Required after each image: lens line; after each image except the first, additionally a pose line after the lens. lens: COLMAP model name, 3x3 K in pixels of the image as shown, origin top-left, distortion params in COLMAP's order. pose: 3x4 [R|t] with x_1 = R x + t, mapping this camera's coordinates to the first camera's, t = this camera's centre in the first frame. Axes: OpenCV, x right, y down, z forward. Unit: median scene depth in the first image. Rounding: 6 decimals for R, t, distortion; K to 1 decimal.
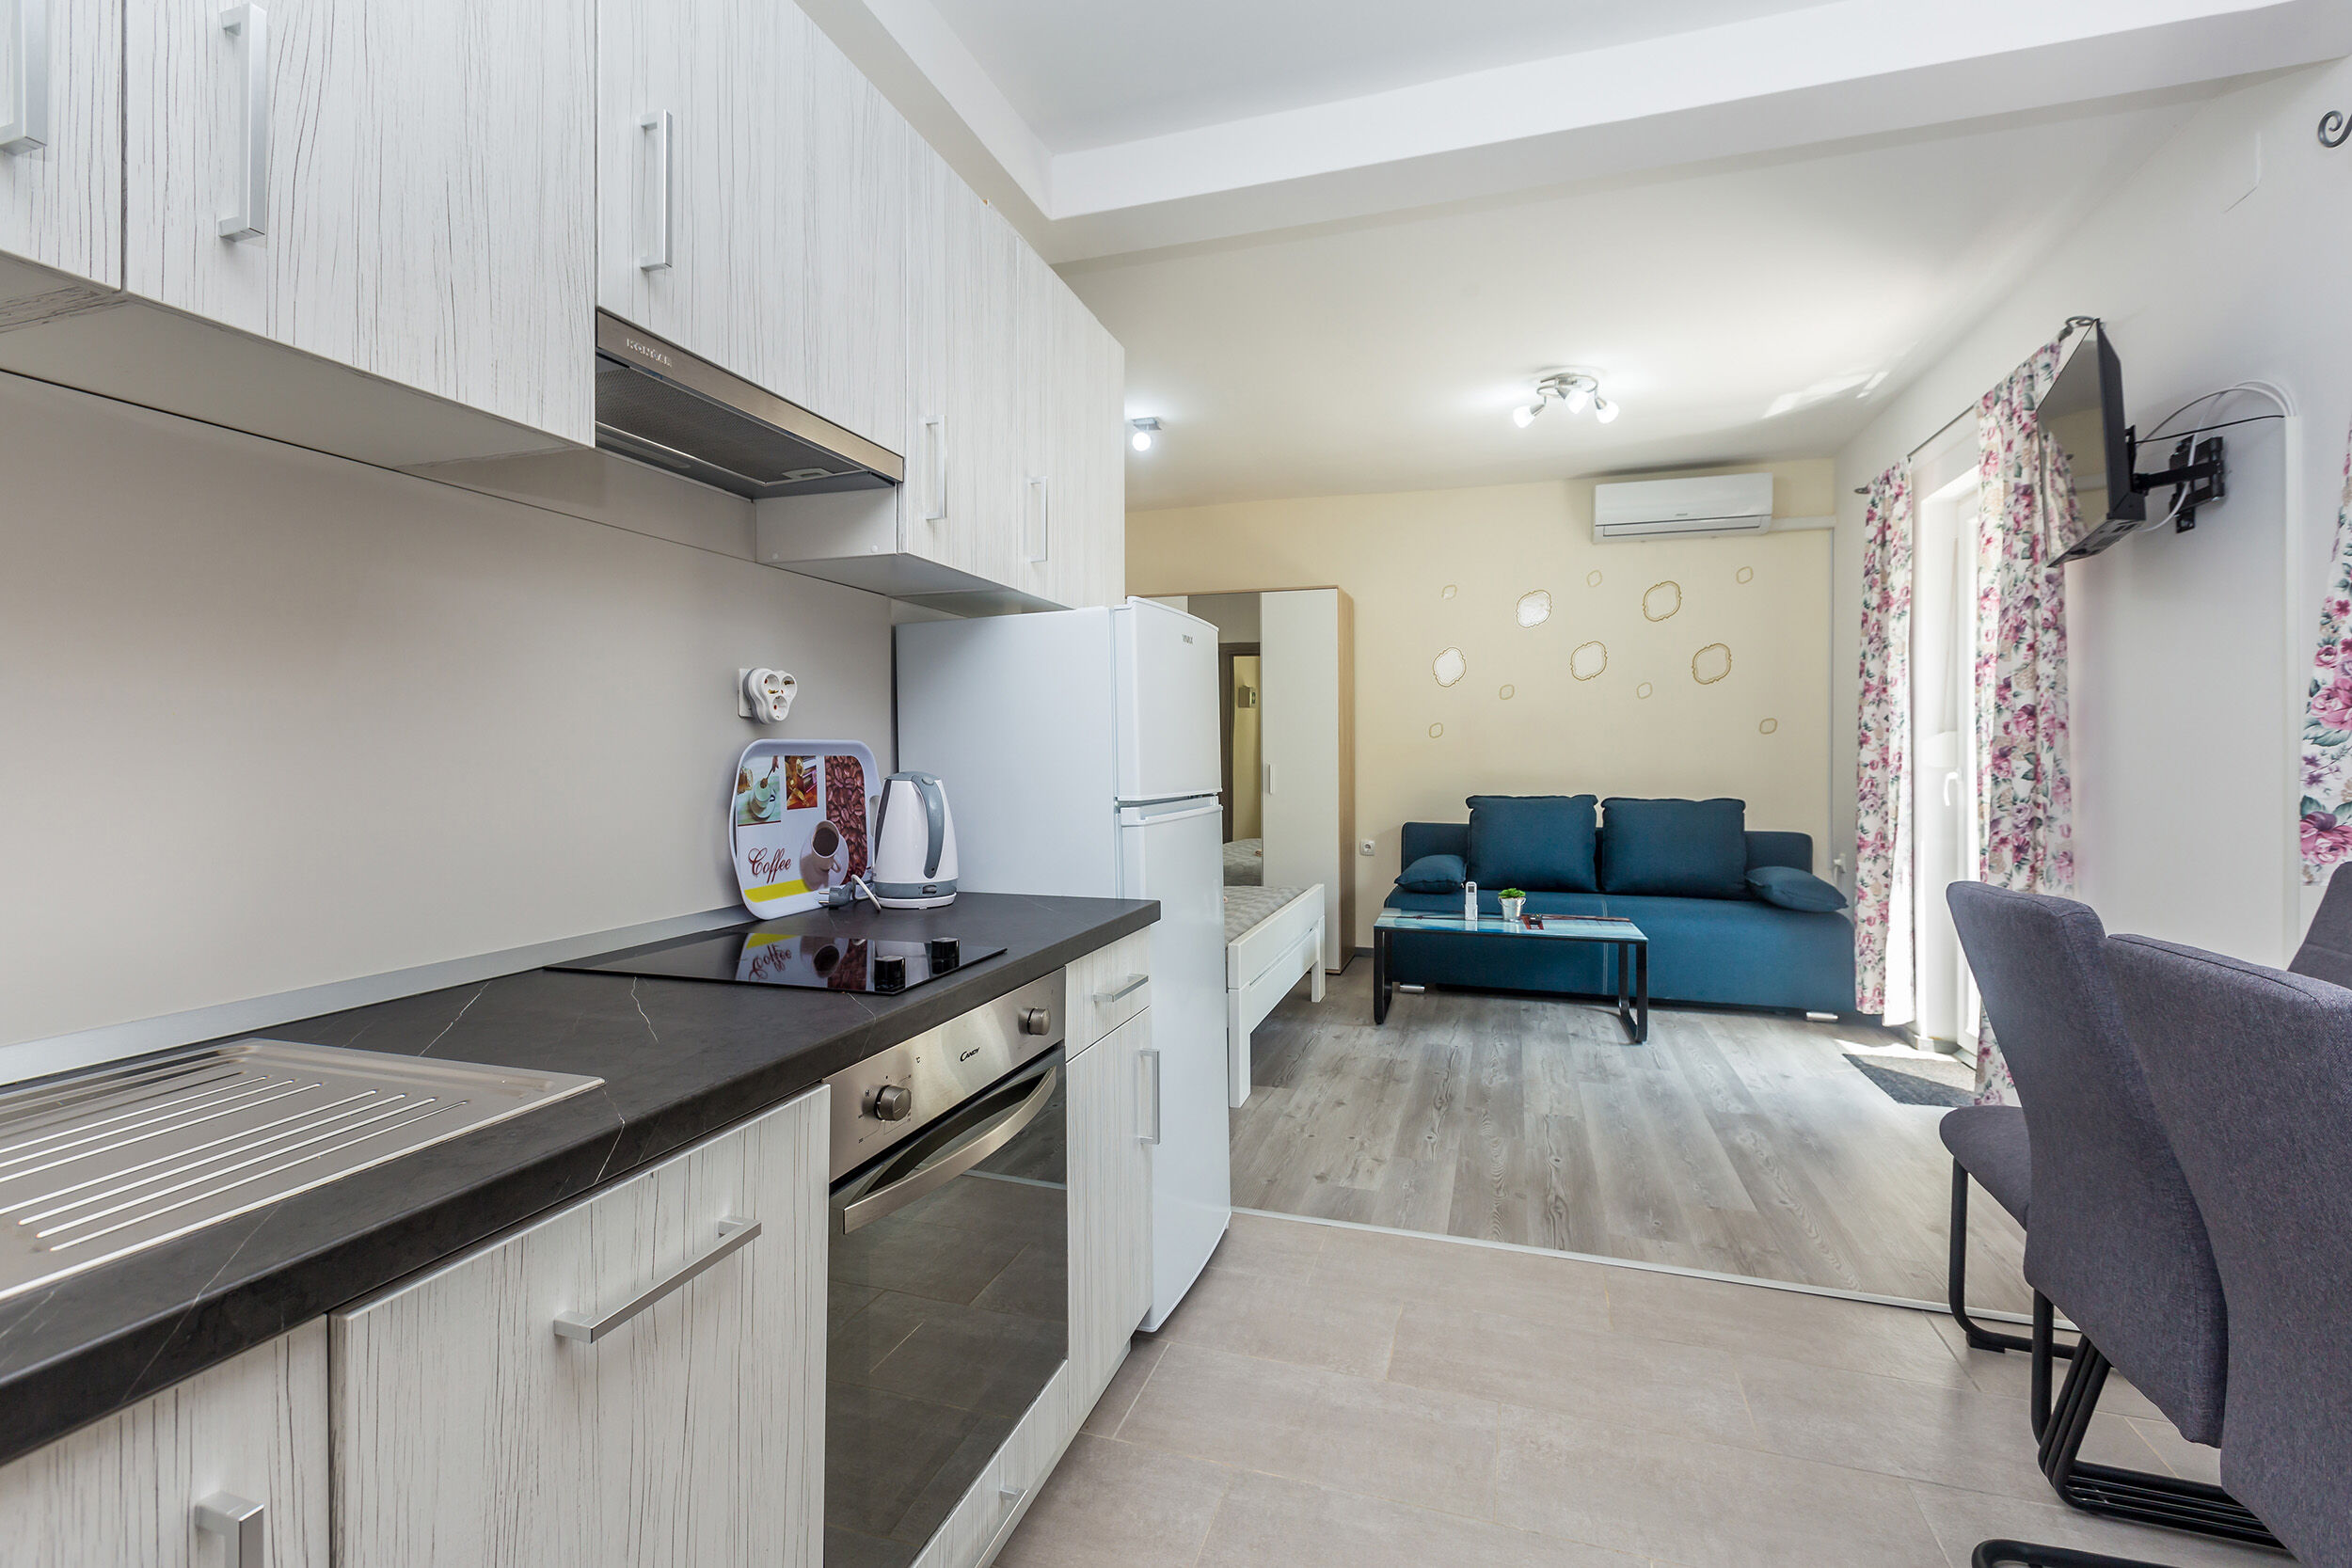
lens RADIAL K [[1064.6, 0, 1189.3], [0, 1064.6, 789.2], [0, 0, 1]] dist [0.004423, -0.000605]
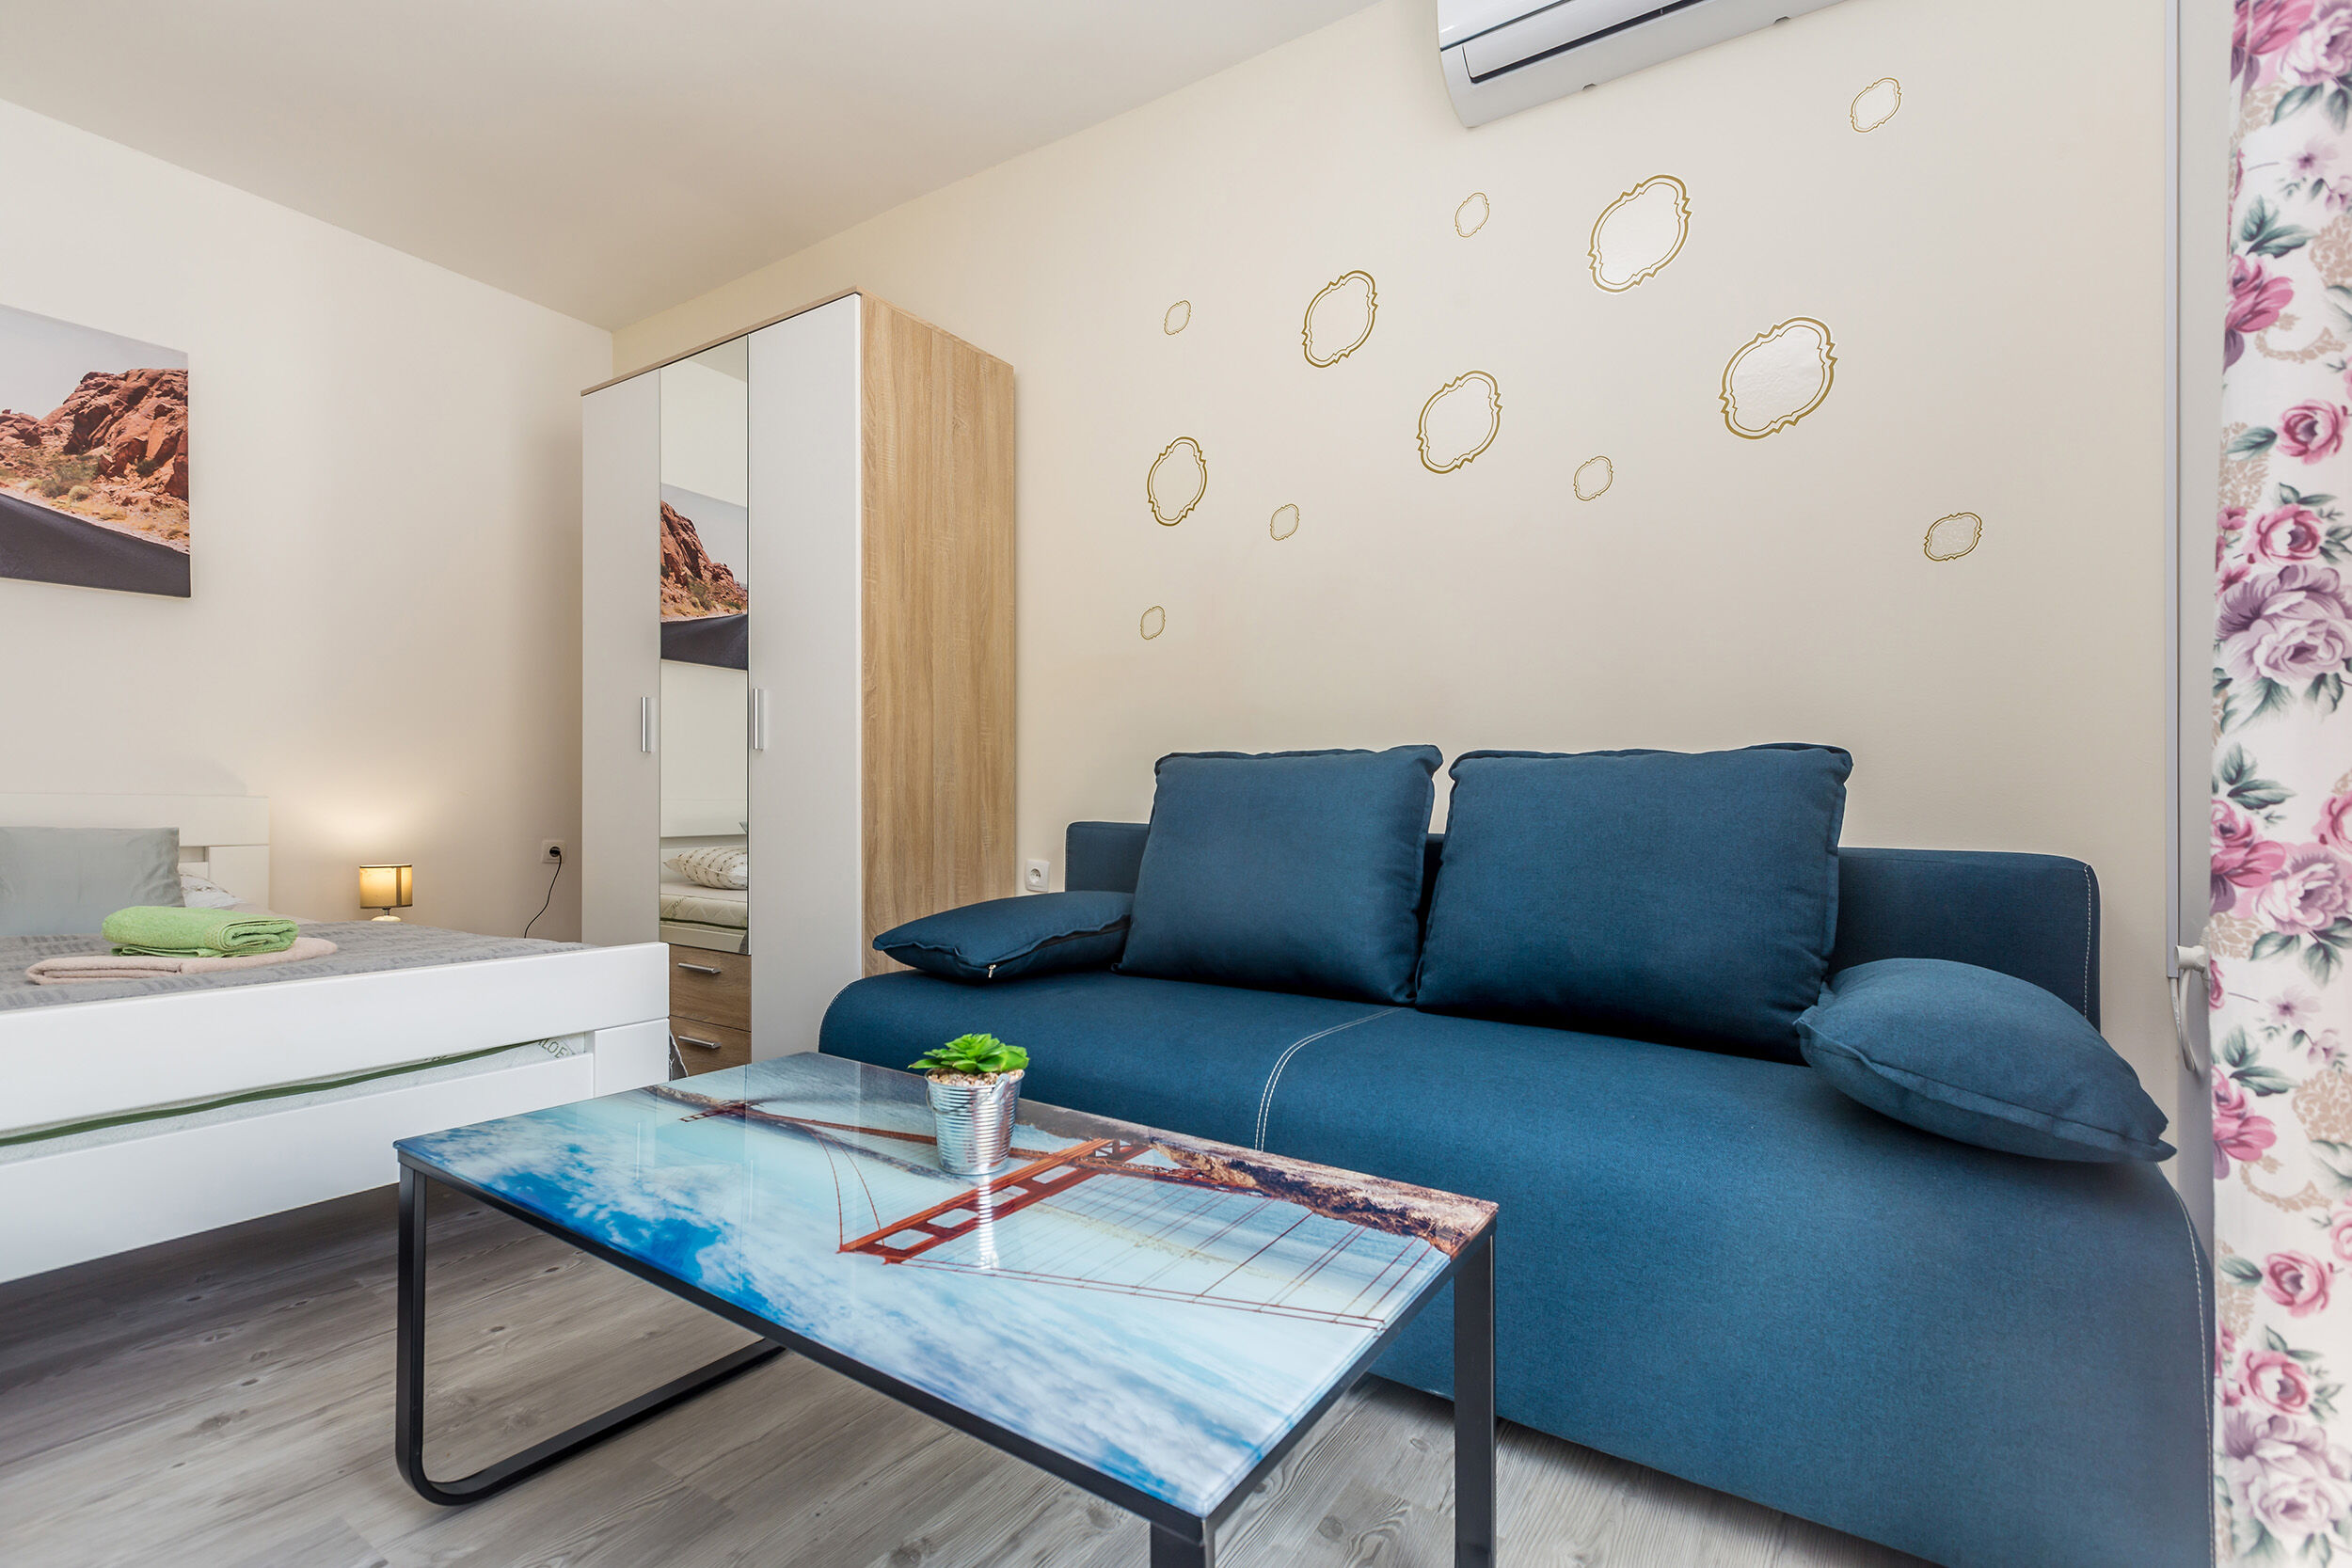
lens RADIAL K [[1064.6, 0, 1172.6], [0, 1064.6, 809.5], [0, 0, 1]] dist [0.004423, -0.000605]
pose [[0.960876, 0.014797, -0.276584, 0.550375], [-0.023355, 0.999344, -0.027675, 0.056811], [0.275993, 0.033052, 0.960591, 0.840349]]
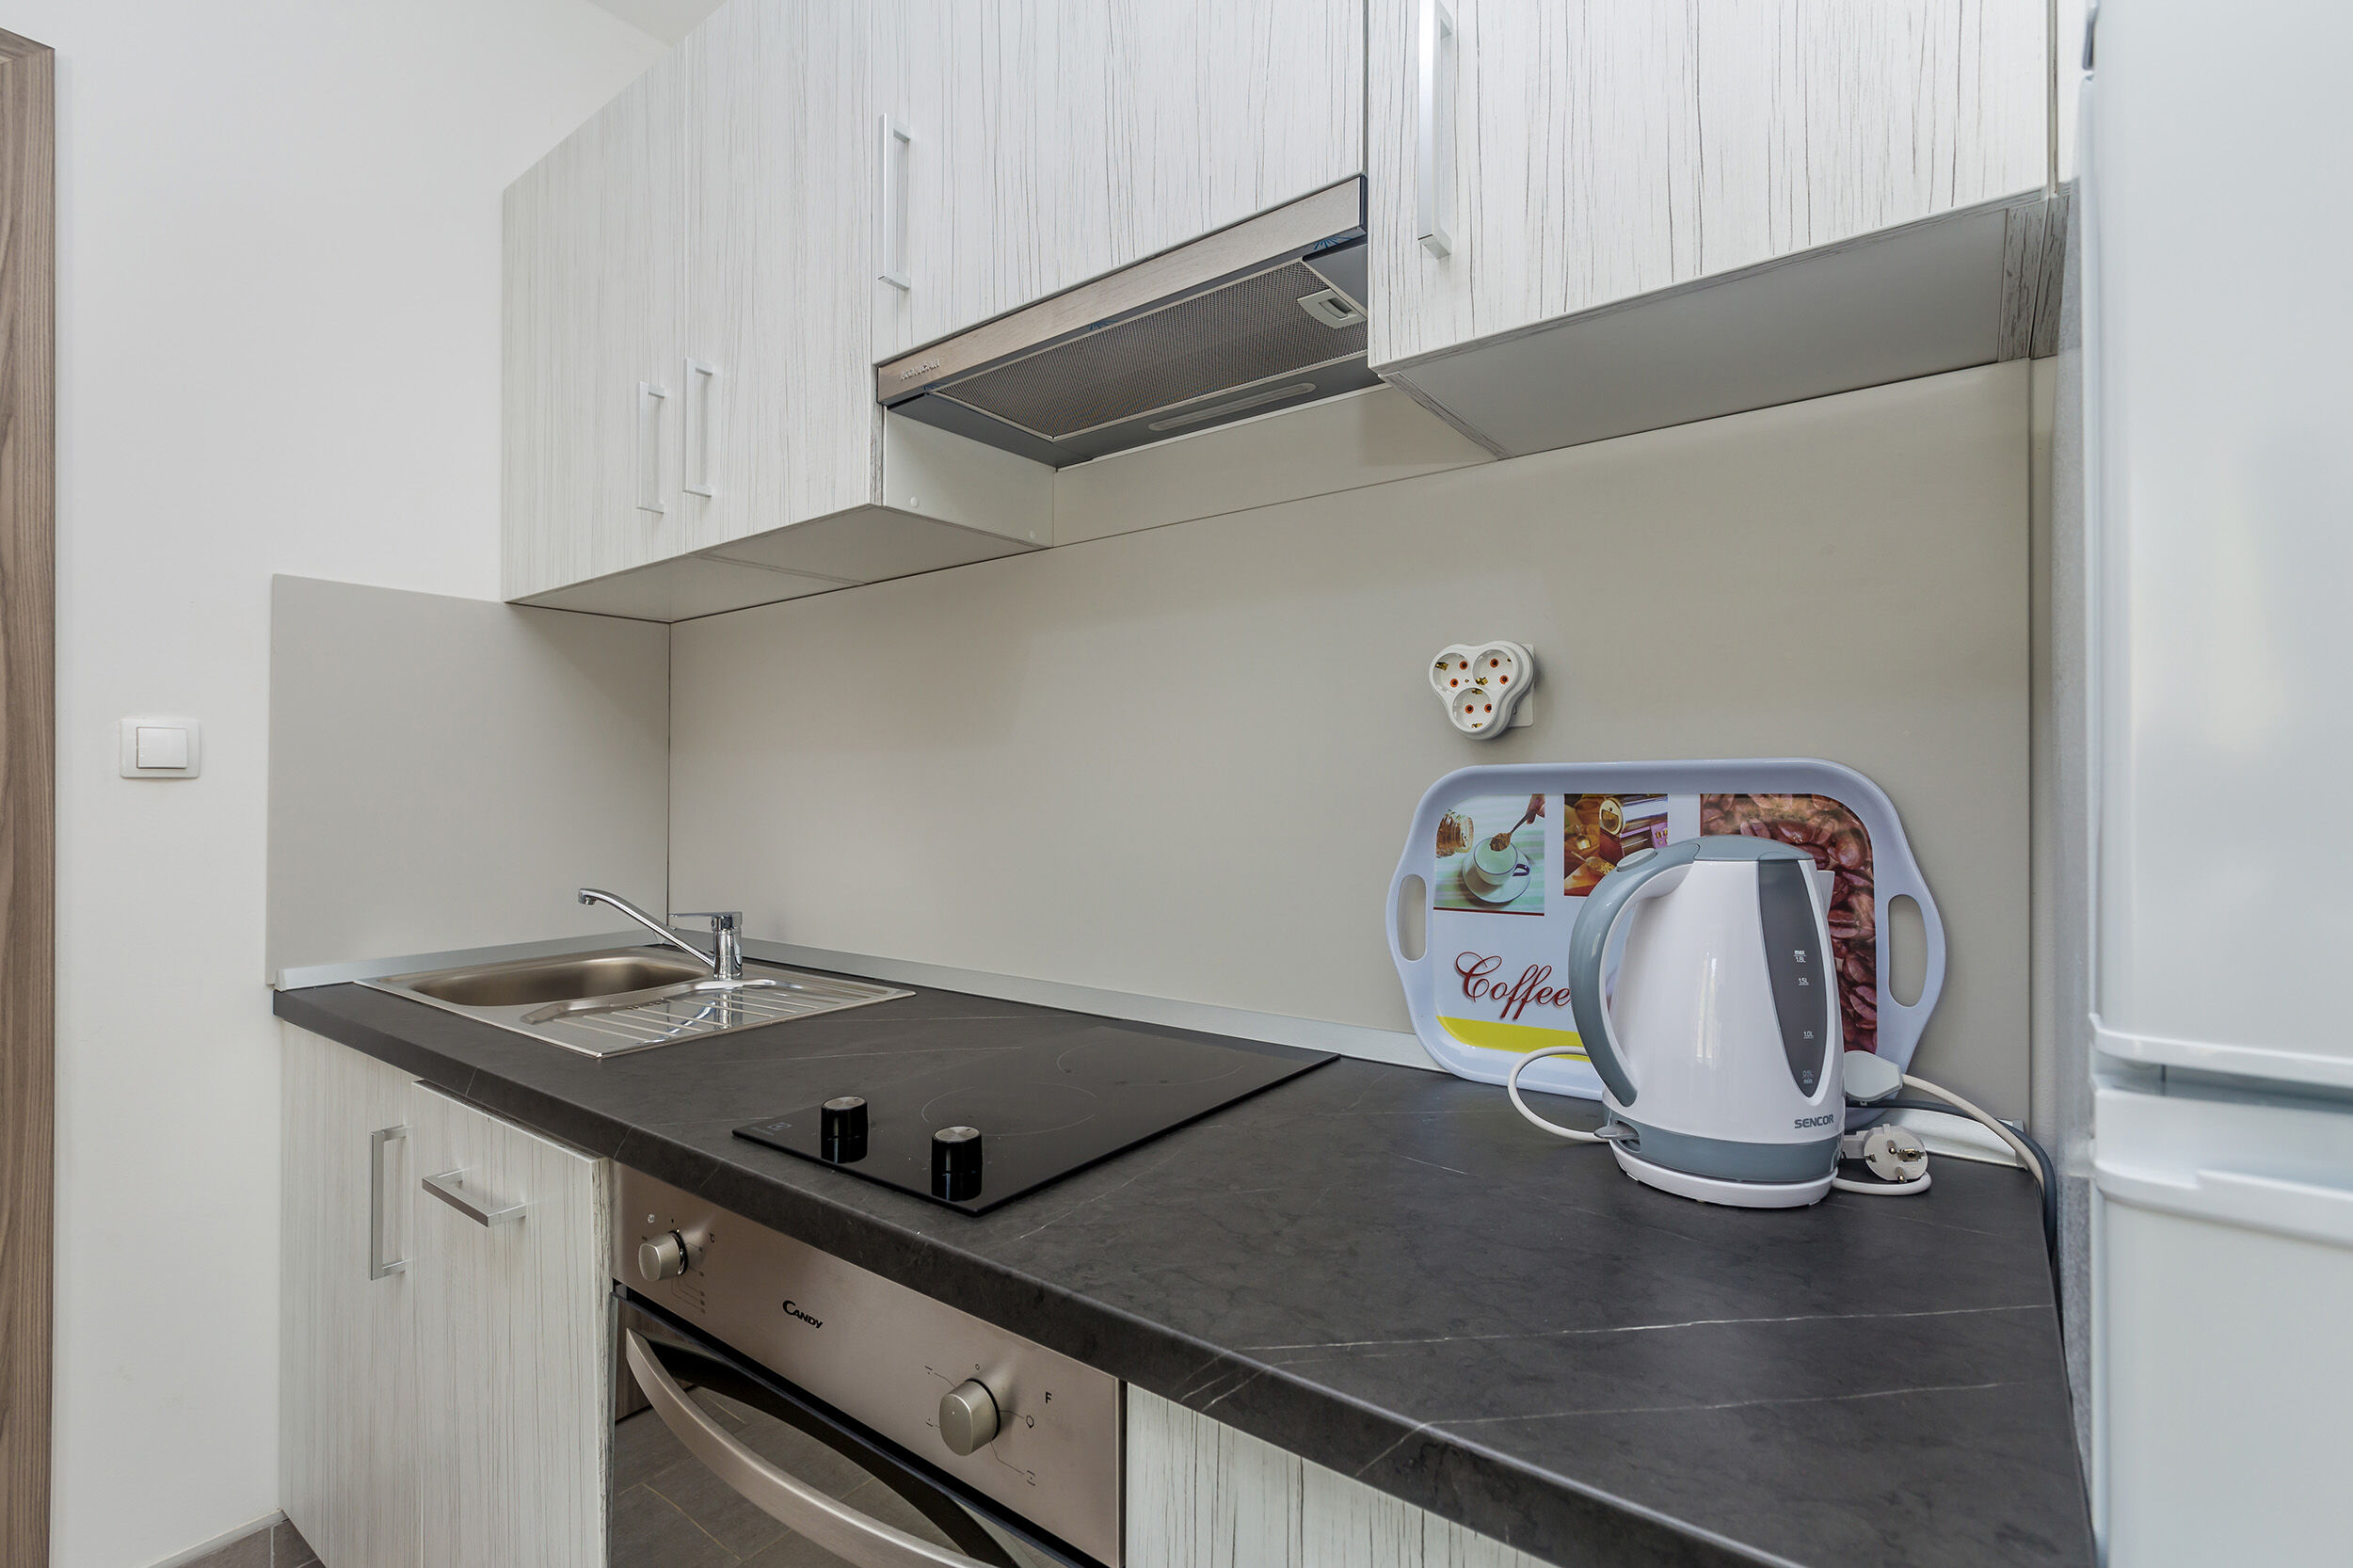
lens RADIAL K [[1065.1, 0, 1157.0], [0, 1065.1, 773.1], [0, 0, 1]] dist [0.004423, -0.000605]
pose [[-0.368151, -0.001116, -0.929765, 0.085939], [-0.019696, 0.999784, 0.006599, -0.018644], [0.929557, 0.020742, -0.368094, 0.455547]]
